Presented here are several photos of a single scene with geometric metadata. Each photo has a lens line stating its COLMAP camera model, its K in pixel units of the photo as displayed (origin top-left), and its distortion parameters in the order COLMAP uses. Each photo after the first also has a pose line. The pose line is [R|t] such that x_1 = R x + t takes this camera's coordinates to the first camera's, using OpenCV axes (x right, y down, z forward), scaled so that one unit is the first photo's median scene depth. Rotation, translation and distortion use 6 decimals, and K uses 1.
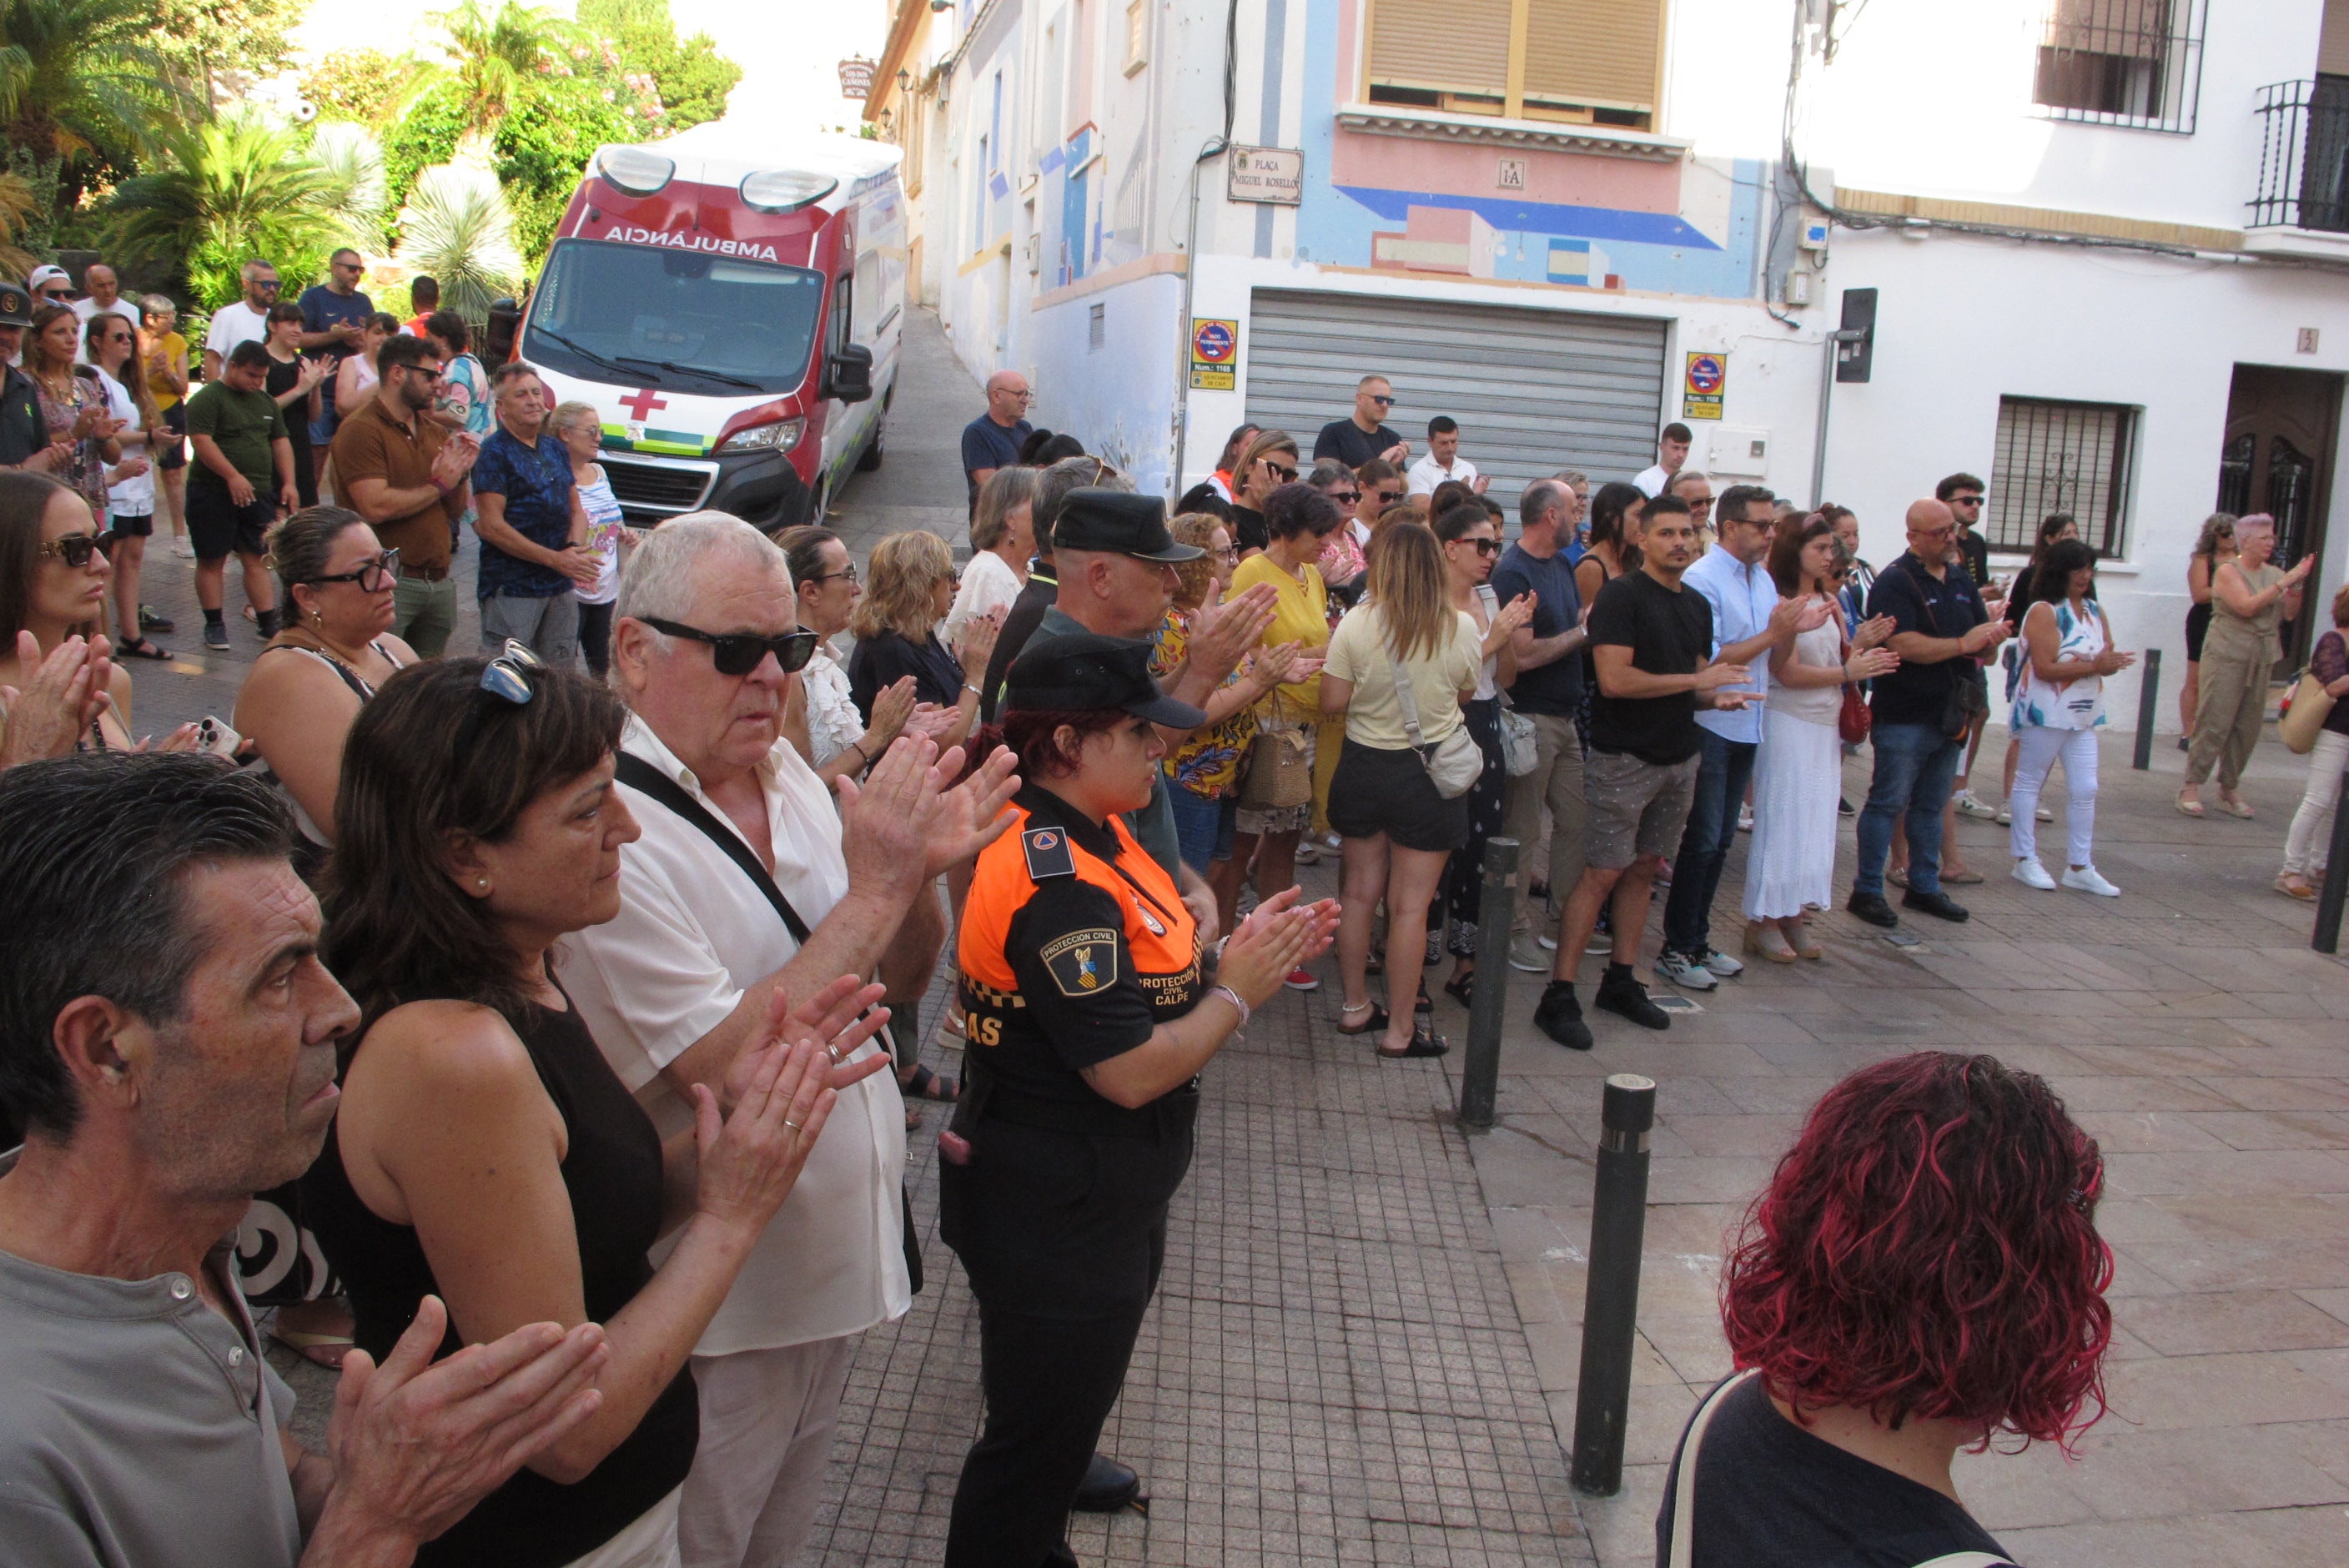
lens RADIAL K [[1958.4, 0, 1162.1], [0, 1958.4, 708.2], [0, 0, 1]] dist [-0.139721, 0.098639]
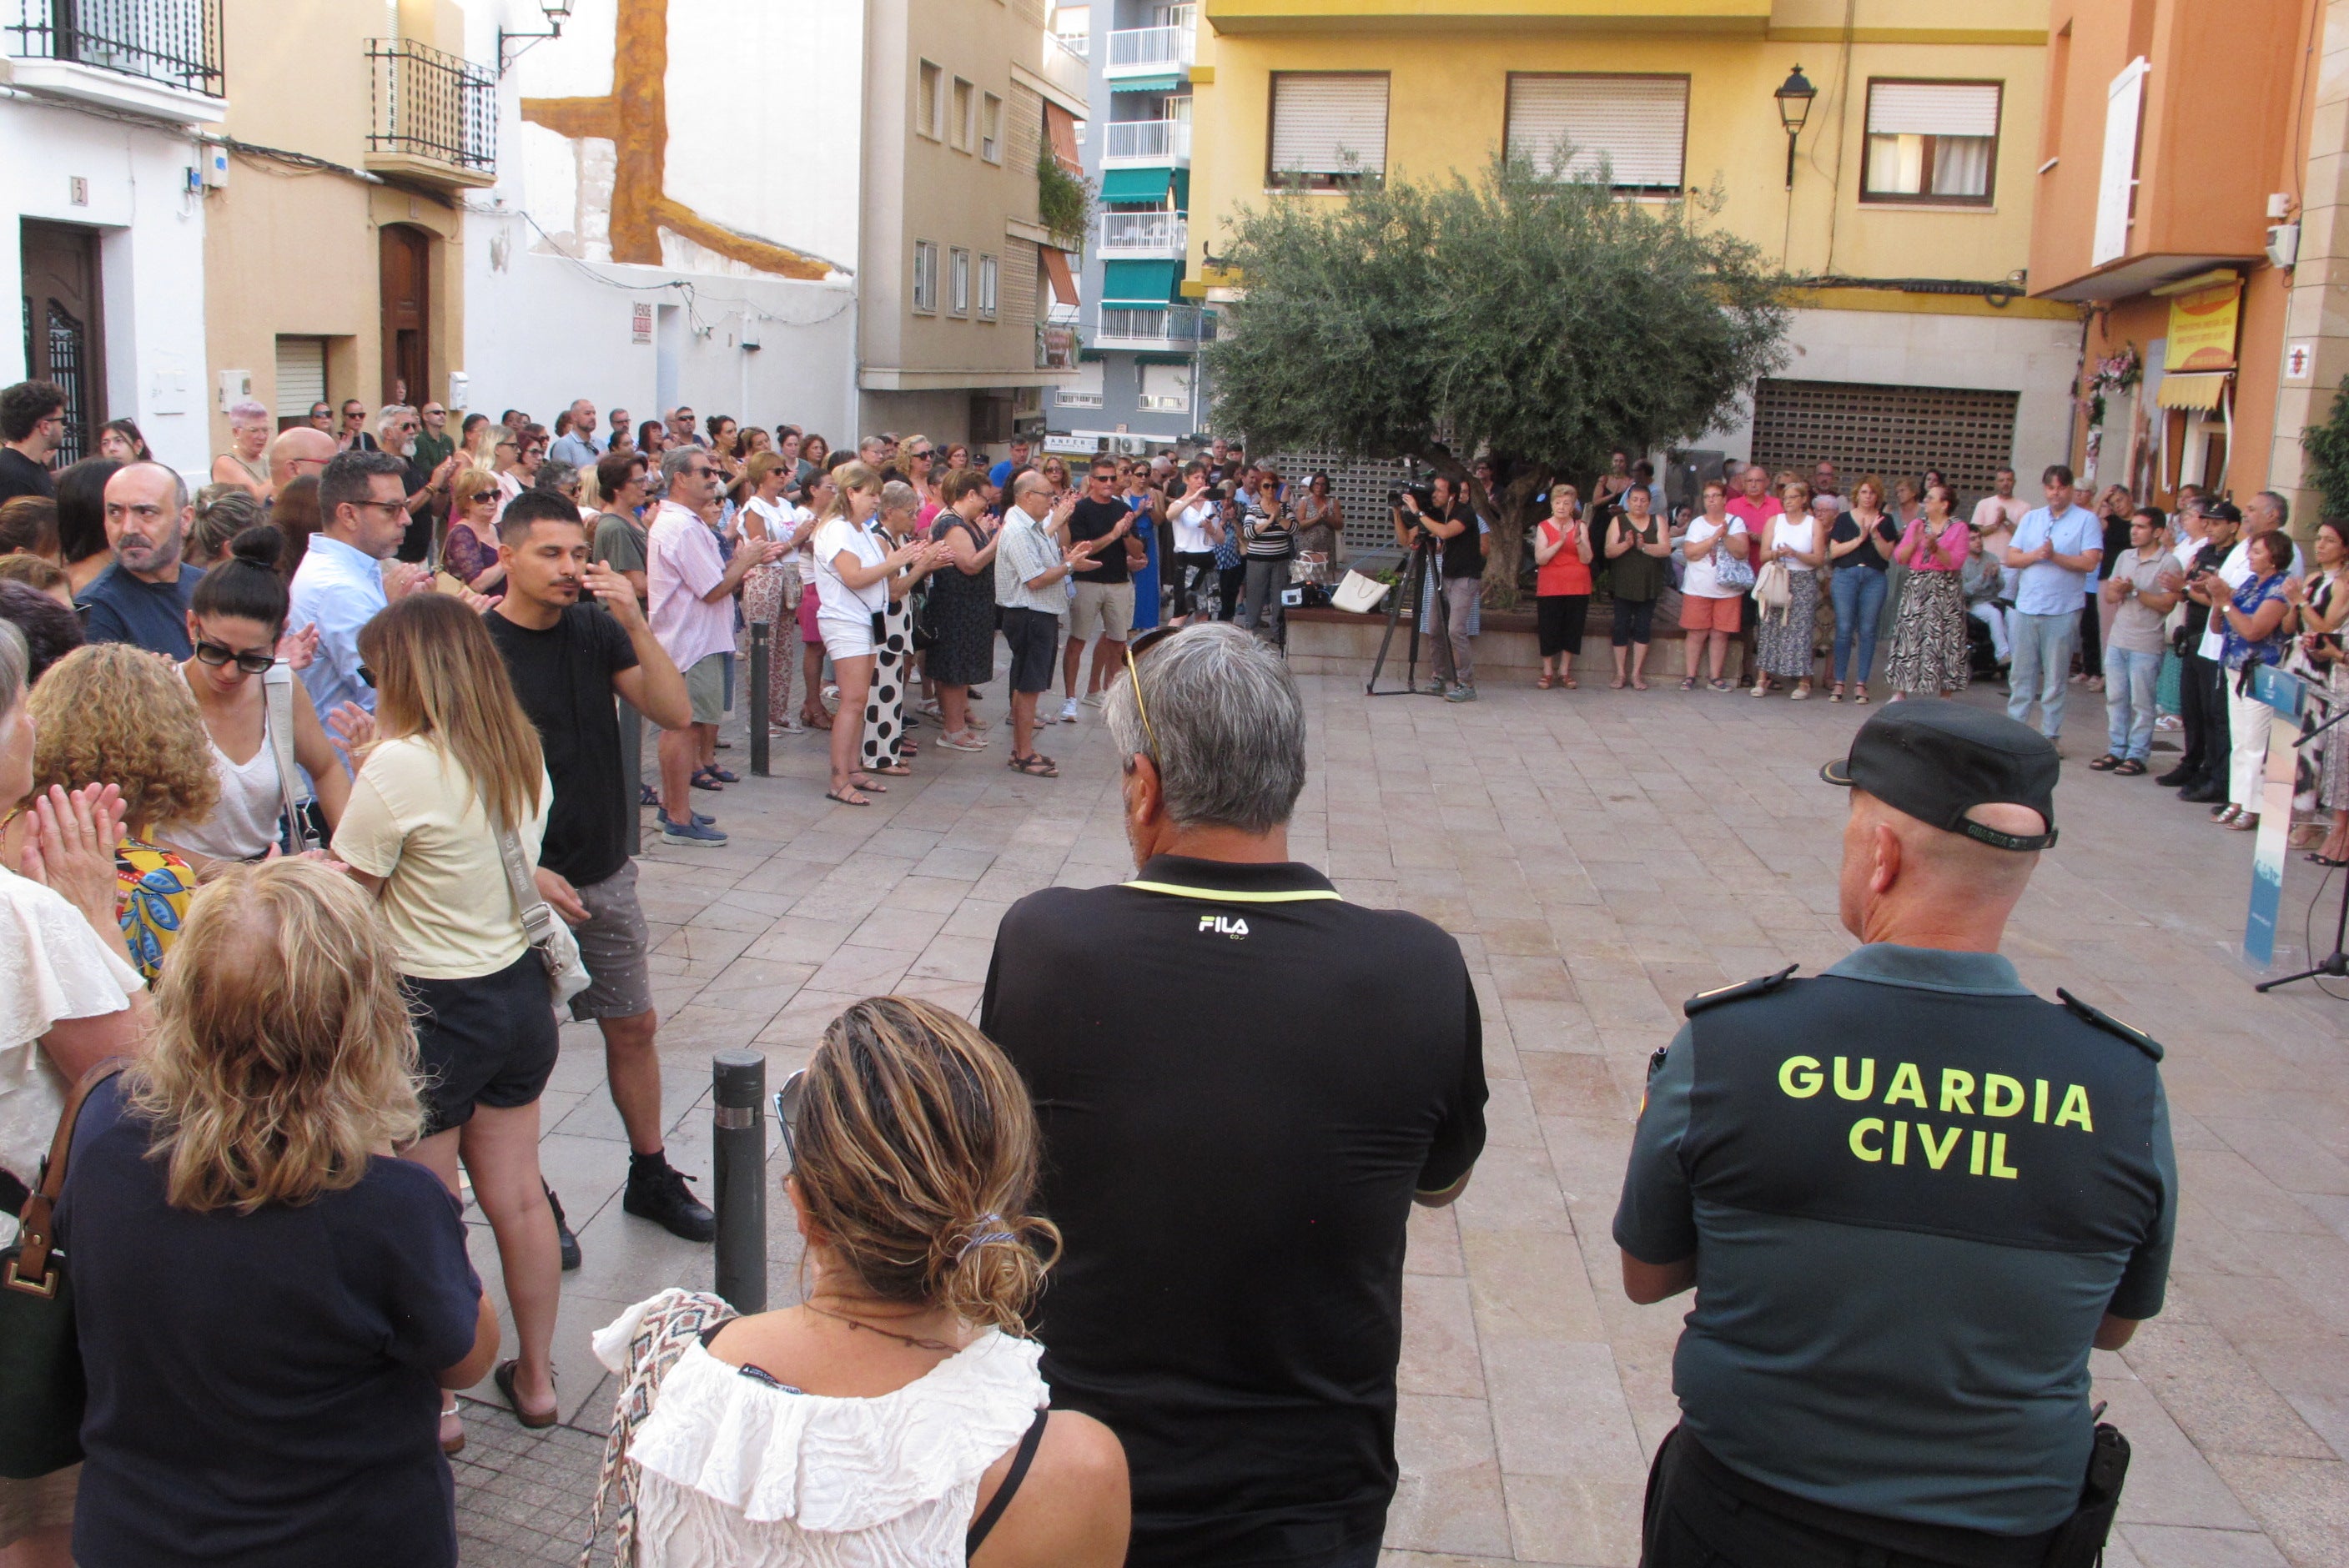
lens RADIAL K [[1958.4, 0, 1162.3], [0, 1958.4, 716.0], [0, 0, 1]] dist [-0.139721, 0.098639]
pose [[0.258077, -0.213309, 0.942282, -0.170162], [0.114612, 0.975194, 0.189369, -0.068209], [-0.959302, 0.059125, 0.276122, 0.300522]]
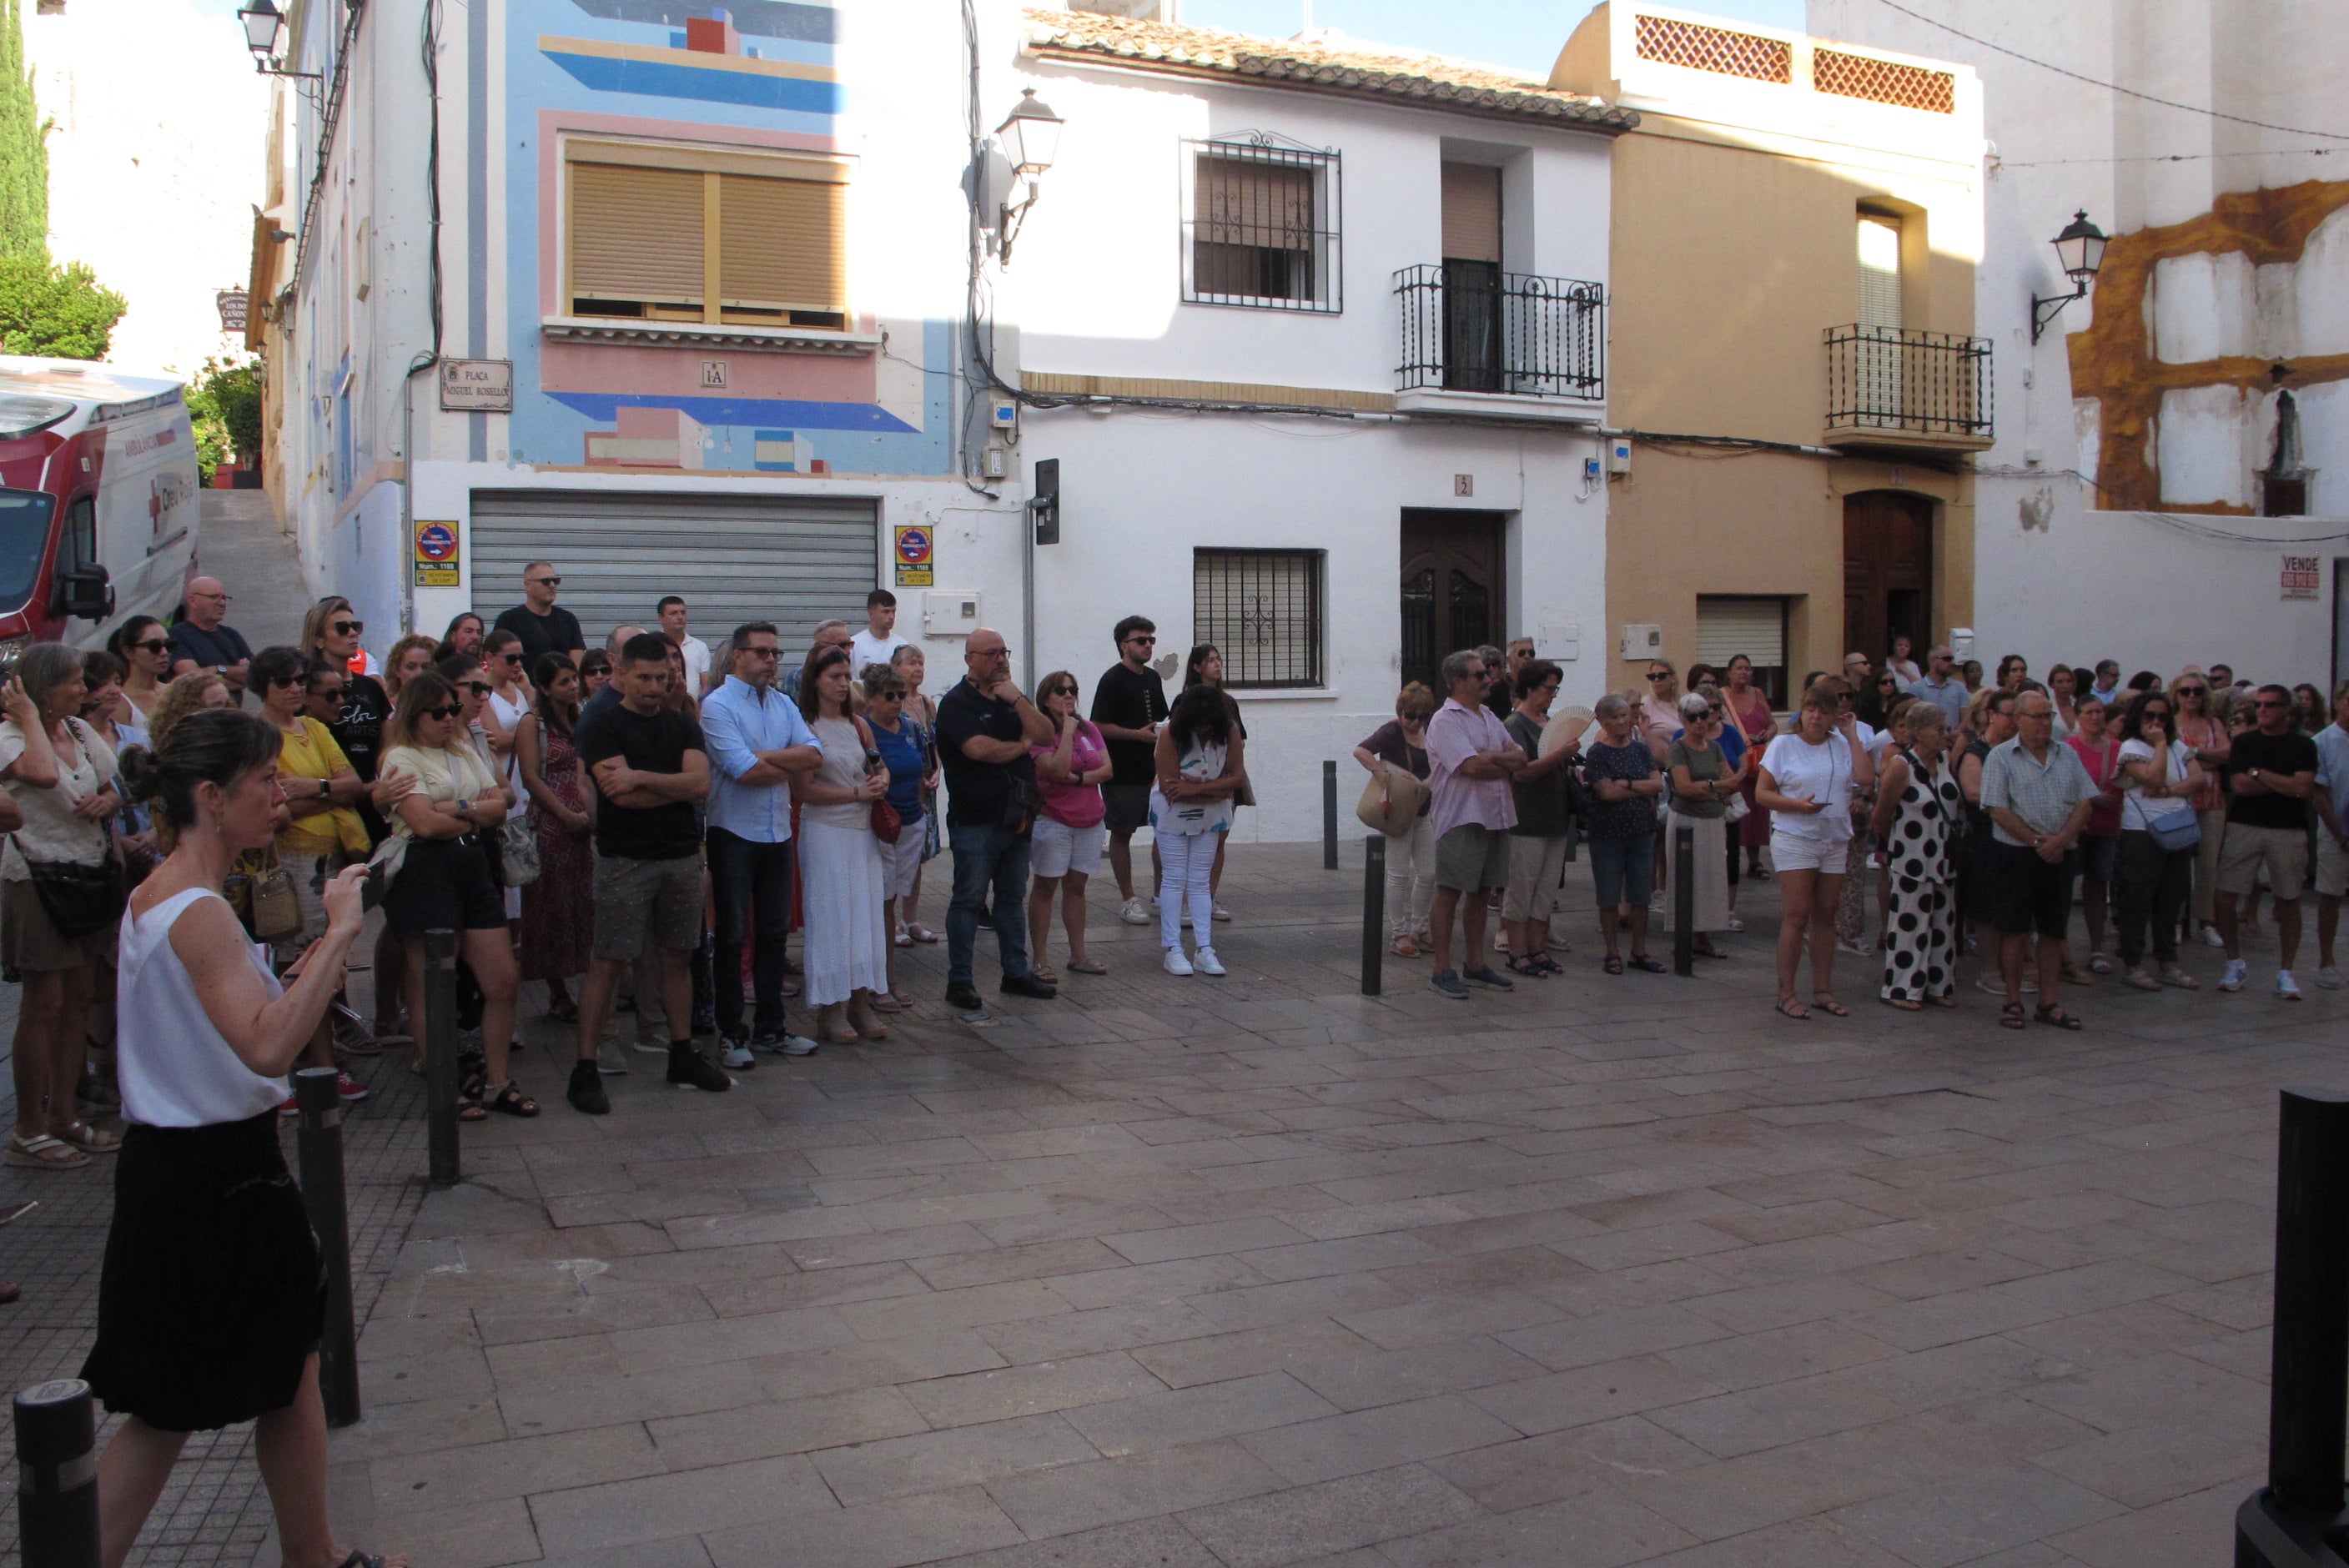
lens RADIAL K [[1958.4, 0, 1164.4], [0, 1958.4, 708.1], [0, 0, 1]] dist [-0.139721, 0.098639]
pose [[0.965853, -0.067632, 0.250108, 0.139954], [0.093812, 0.991117, -0.094270, 0.037886], [-0.241510, 0.114514, 0.963618, -0.095881]]
